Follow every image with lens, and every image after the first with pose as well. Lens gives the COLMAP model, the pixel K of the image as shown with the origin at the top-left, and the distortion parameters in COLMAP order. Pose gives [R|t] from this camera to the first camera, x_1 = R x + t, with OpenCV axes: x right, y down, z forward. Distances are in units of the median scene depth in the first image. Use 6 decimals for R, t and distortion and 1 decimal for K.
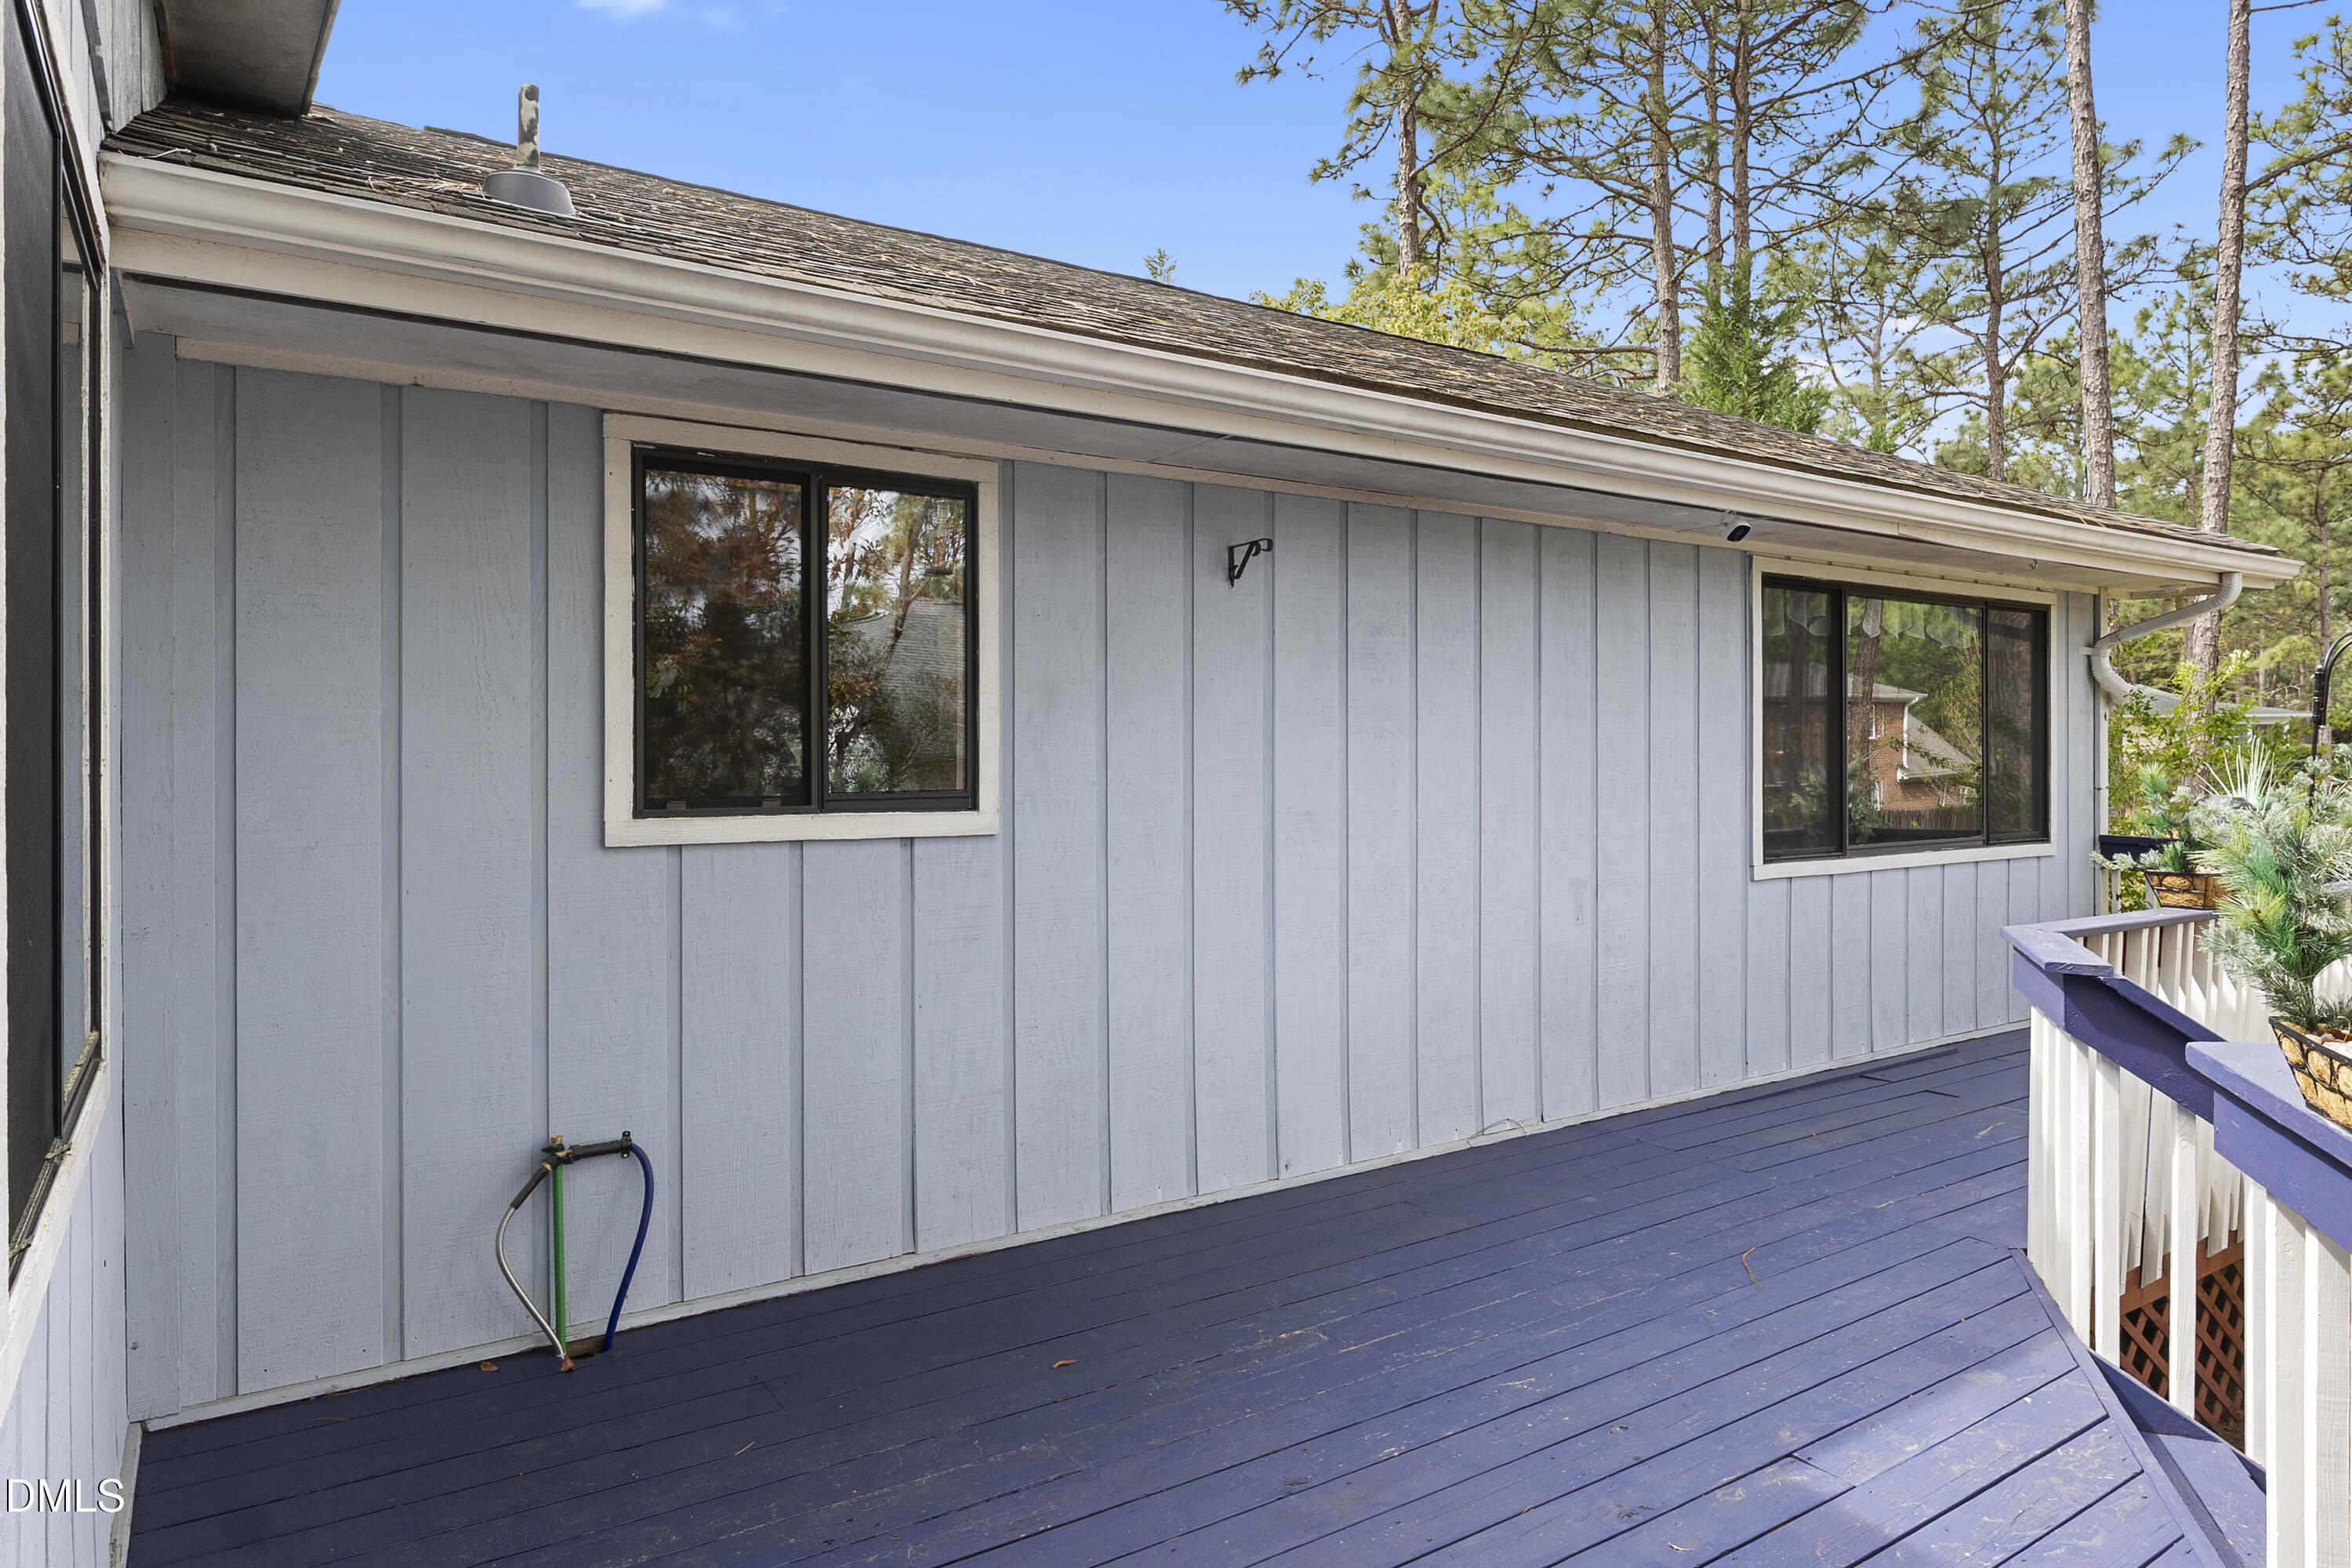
lens RADIAL K [[1480.6, 0, 1175.0], [0, 1480.6, 775.2], [0, 0, 1]] dist [-0.005240, 0.000564]
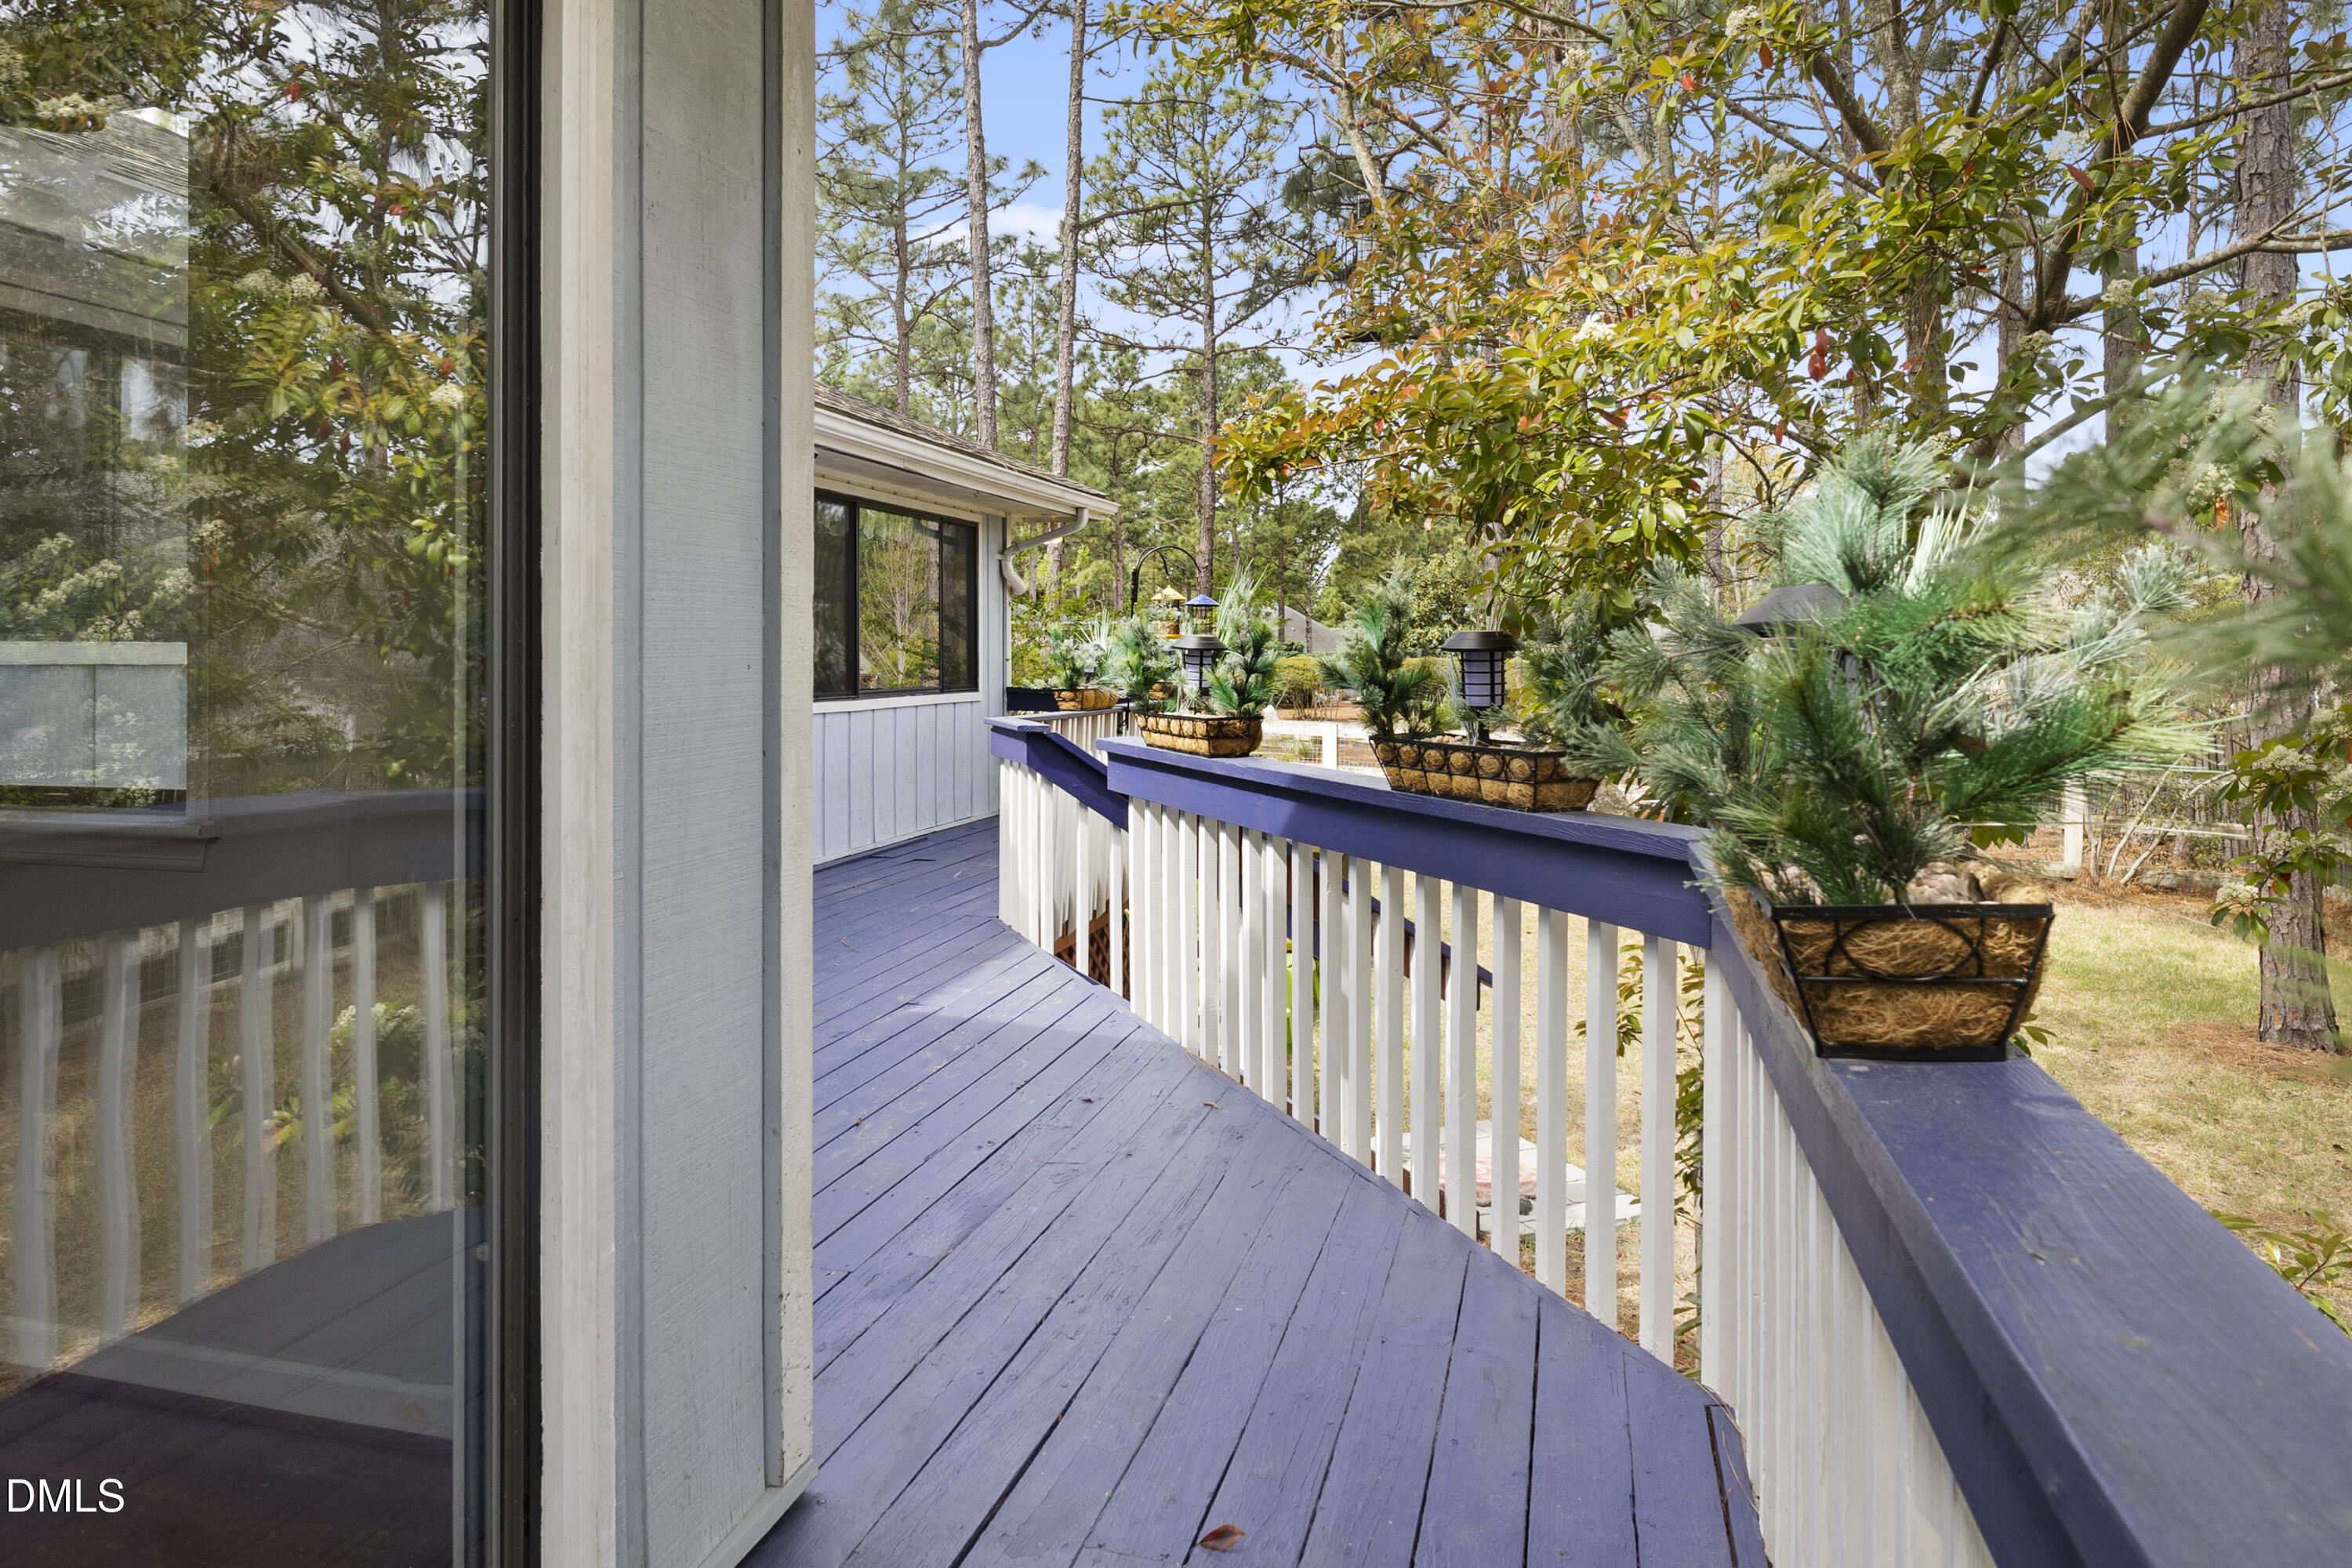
lens RADIAL K [[1480.6, 0, 1175.0], [0, 1480.6, 775.2], [0, 0, 1]] dist [-0.005240, 0.000564]
pose [[0.764494, -0.048004, 0.642841, -0.078327], [0.005308, 0.997658, 0.068187, 0.012879], [-0.644609, -0.048716, 0.762959, -0.090482]]
